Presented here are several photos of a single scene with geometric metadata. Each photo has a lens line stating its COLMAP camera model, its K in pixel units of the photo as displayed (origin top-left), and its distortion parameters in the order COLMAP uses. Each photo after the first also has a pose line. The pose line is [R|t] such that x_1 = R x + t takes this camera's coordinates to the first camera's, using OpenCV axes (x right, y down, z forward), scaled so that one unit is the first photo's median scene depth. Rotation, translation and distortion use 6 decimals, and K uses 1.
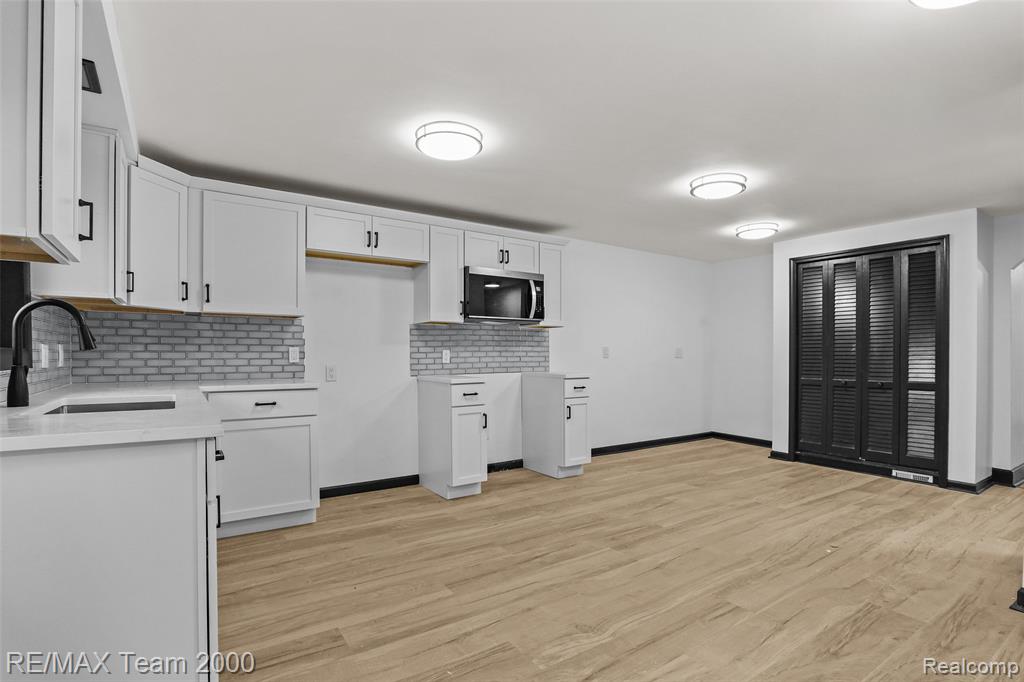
lens RADIAL K [[496.9, 0, 512.2], [0, 496.9, 354.9], [0, 0, 1]] dist [-0.027772, 0.000169]
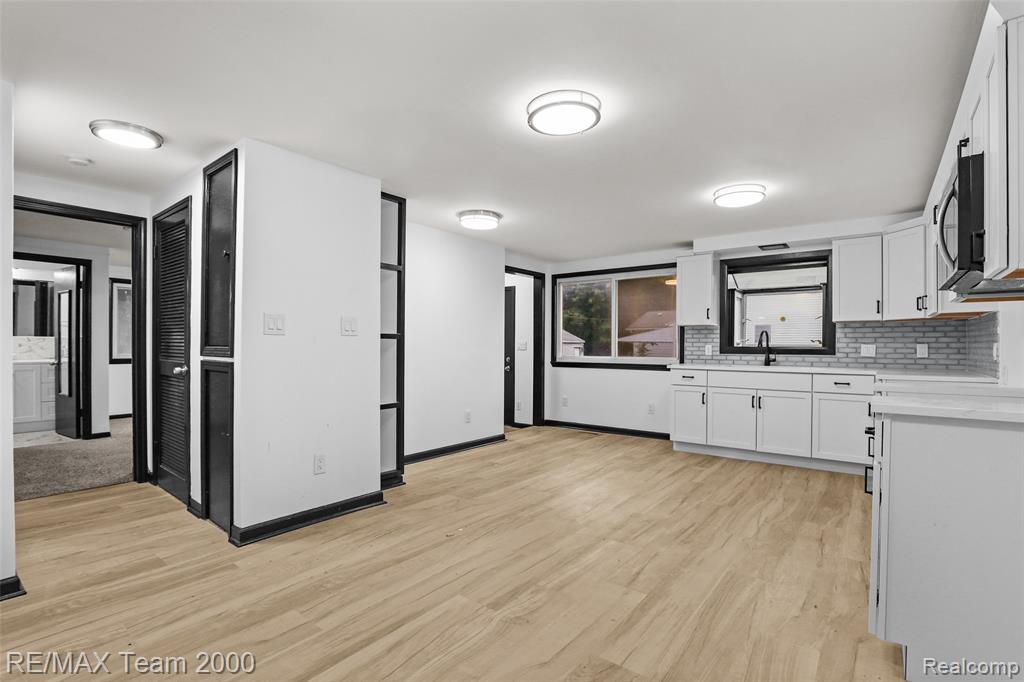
lens RADIAL K [[484.3, 0, 513.3], [0, 484.3, 351.2], [0, 0, 1]] dist [-0.027244, 0.000392]
pose [[-0.951264, -0.003240, -0.308360, 0.676472], [-0.007787, 0.999878, 0.013516, -0.005879], [0.308278, 0.015259, -0.951174, 1.593907]]
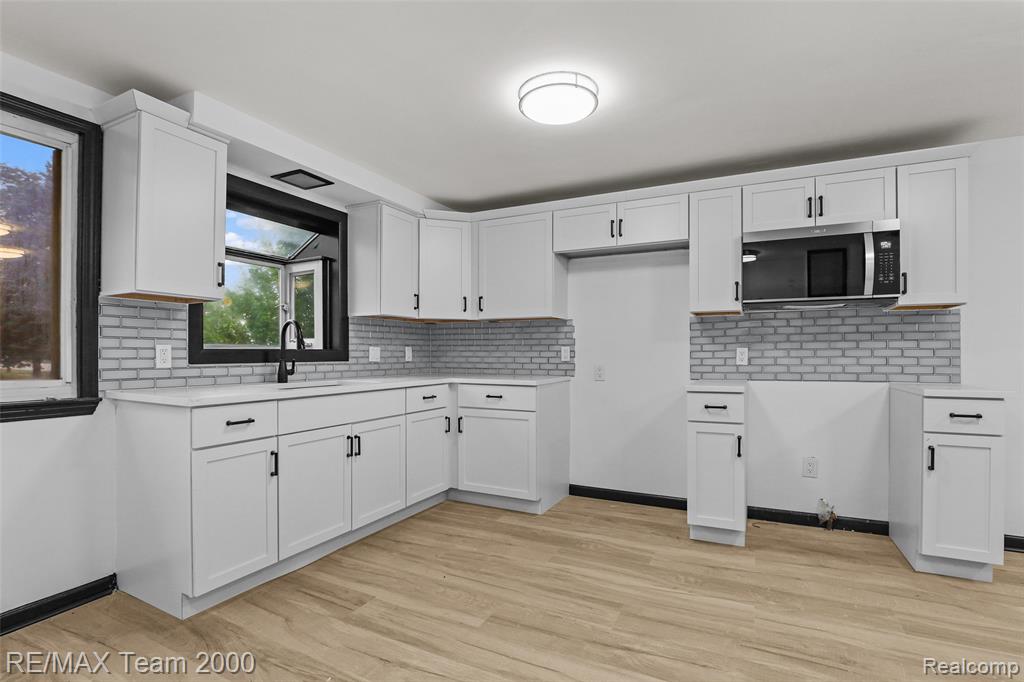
lens RADIAL K [[484.3, 0, 513.3], [0, 484.3, 351.2], [0, 0, 1]] dist [-0.027244, 0.000392]
pose [[0.493136, -0.005458, -0.869935, 0.421106], [-0.002775, 0.999965, -0.007847, 0.003011], [0.869948, 0.006284, 0.493104, 0.410464]]
